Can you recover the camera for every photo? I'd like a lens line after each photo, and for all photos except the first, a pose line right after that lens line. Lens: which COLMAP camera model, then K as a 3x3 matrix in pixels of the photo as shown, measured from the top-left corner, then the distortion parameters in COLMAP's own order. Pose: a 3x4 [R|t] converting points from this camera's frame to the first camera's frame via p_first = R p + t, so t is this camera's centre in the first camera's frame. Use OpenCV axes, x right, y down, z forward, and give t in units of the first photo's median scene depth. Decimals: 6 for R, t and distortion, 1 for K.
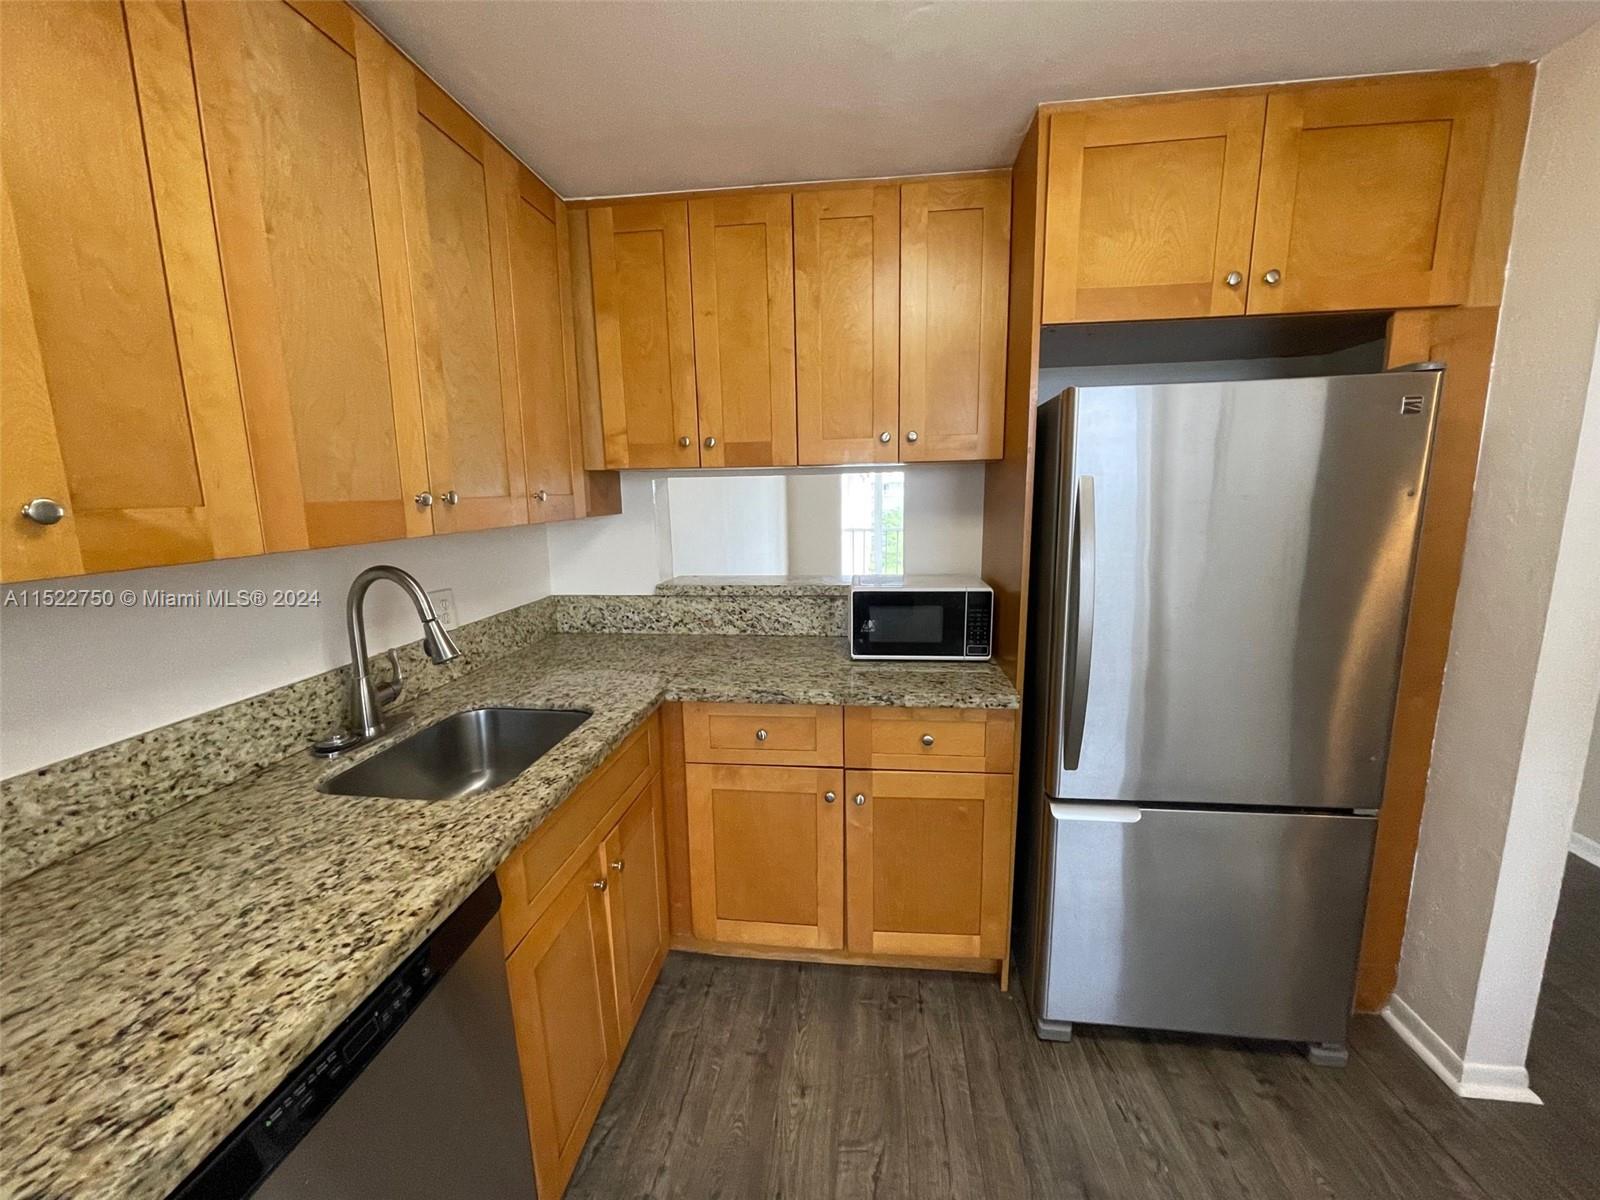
lens RADIAL K [[643.0, 0, 799.2], [0, 643.0, 603.3], [0, 0, 1]] dist [-0.003619, 0.000026]
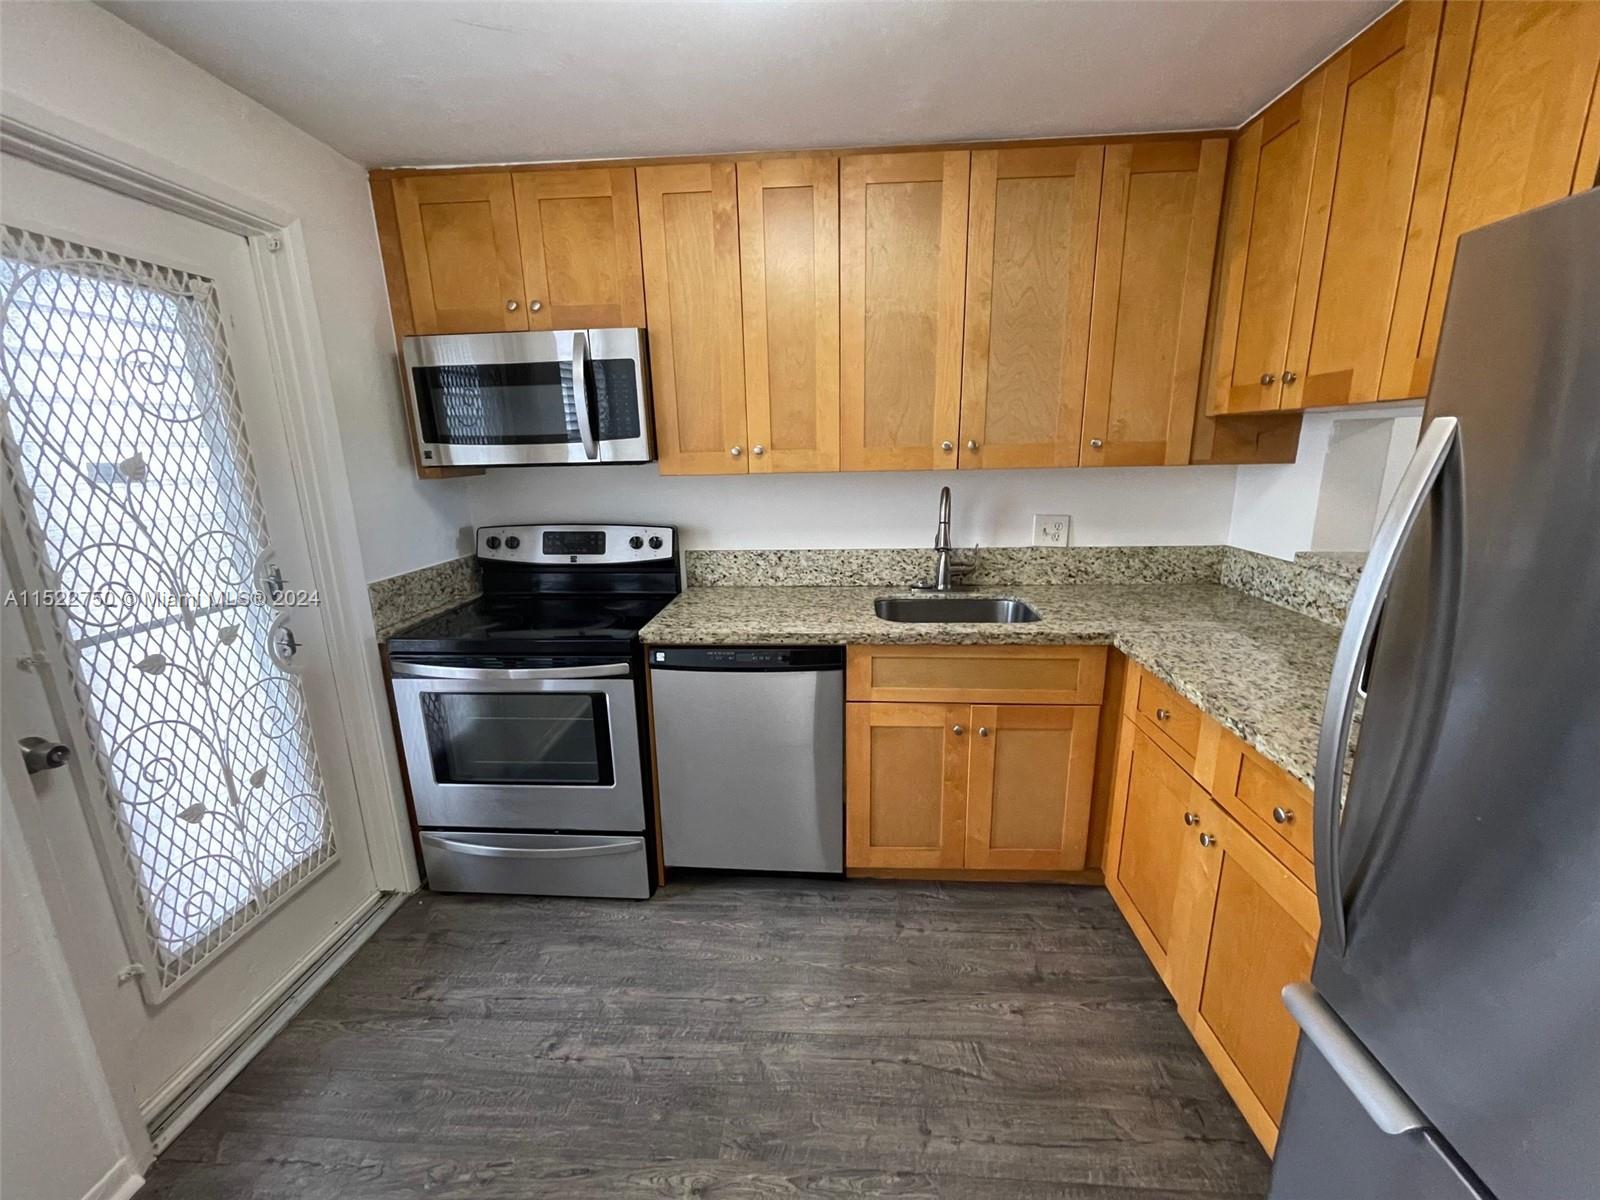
lens RADIAL K [[643.0, 0, 797.8], [0, 643.0, 602.3], [0, 0, 1]] dist [-0.003619, 0.000026]
pose [[0.058560, 0.250093, -0.966449, 0.873197], [-0.159842, 0.957969, 0.238213, -0.093794], [0.985404, 0.140529, 0.096074, 0.451940]]
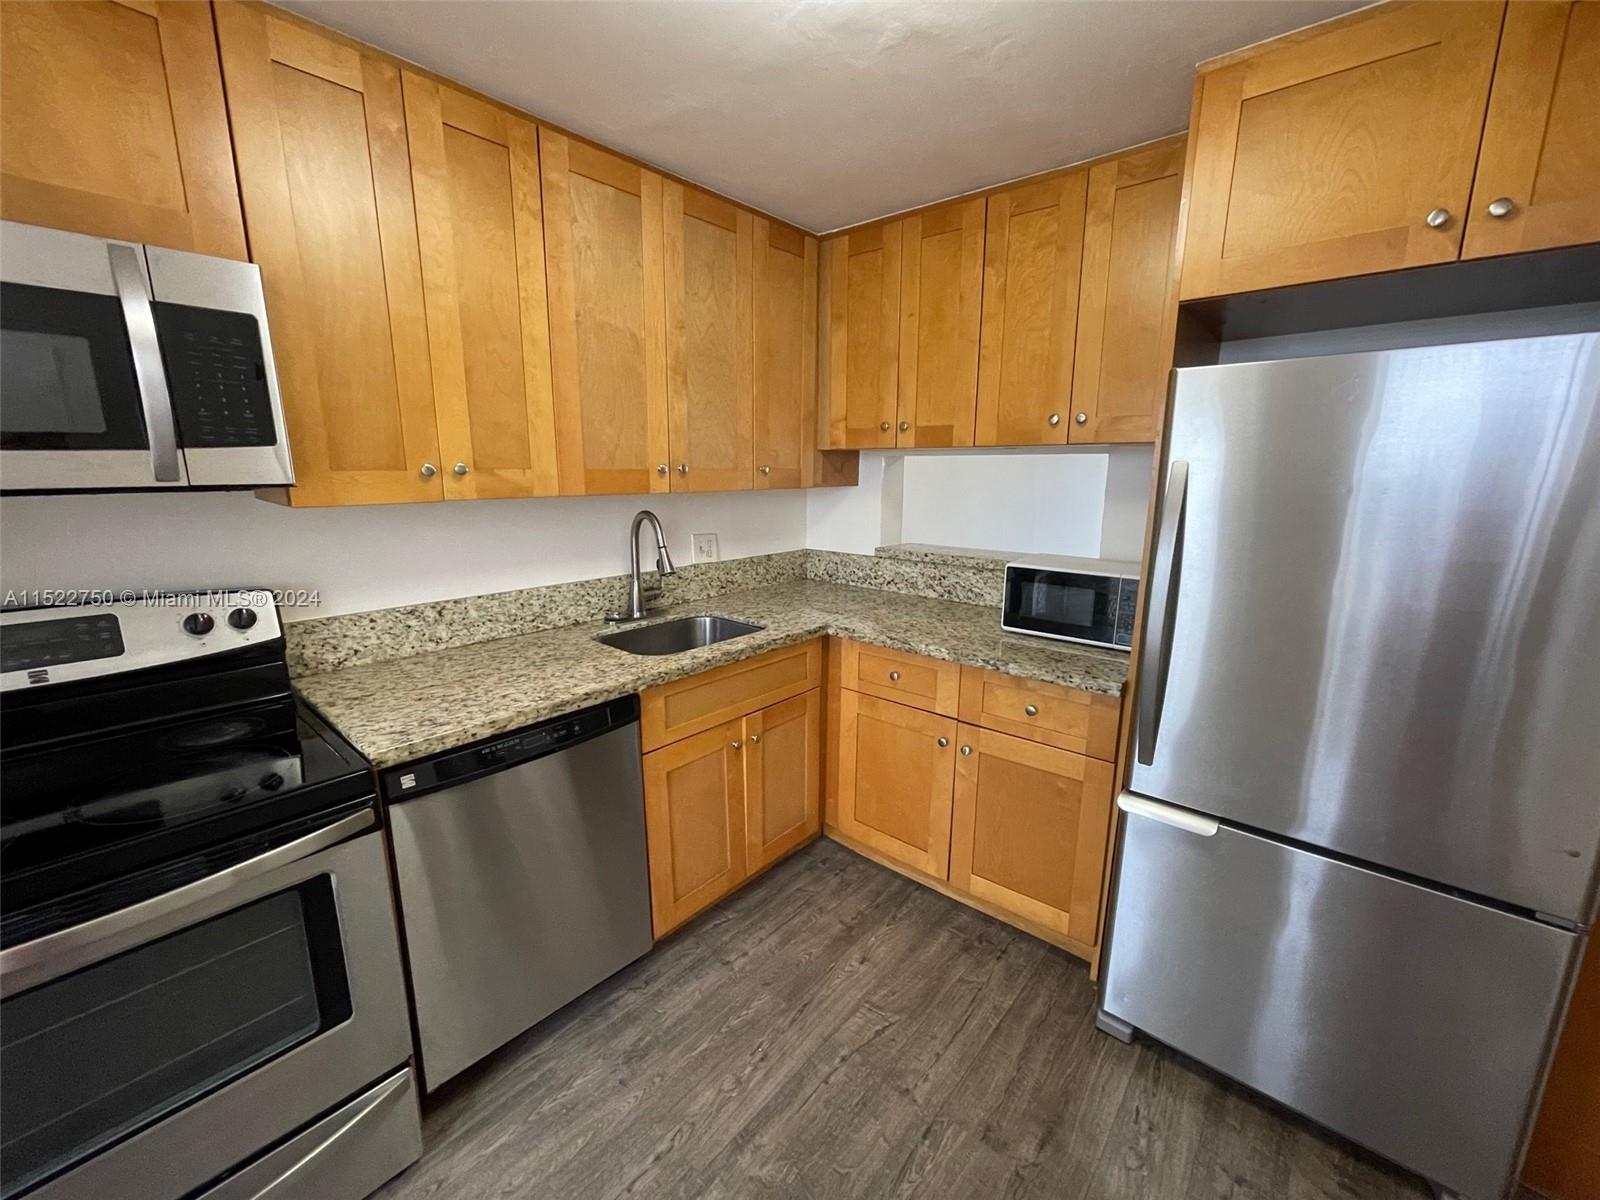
lens RADIAL K [[643.0, 0, 798.0], [0, 643.0, 603.3], [0, 0, 1]] dist [-0.003619, 0.000026]
pose [[0.827890, 0.137233, -0.543843, 0.492000], [-0.117628, 0.990525, 0.070884, 0.010223], [0.548418, 0.005287, 0.836188, -0.104224]]
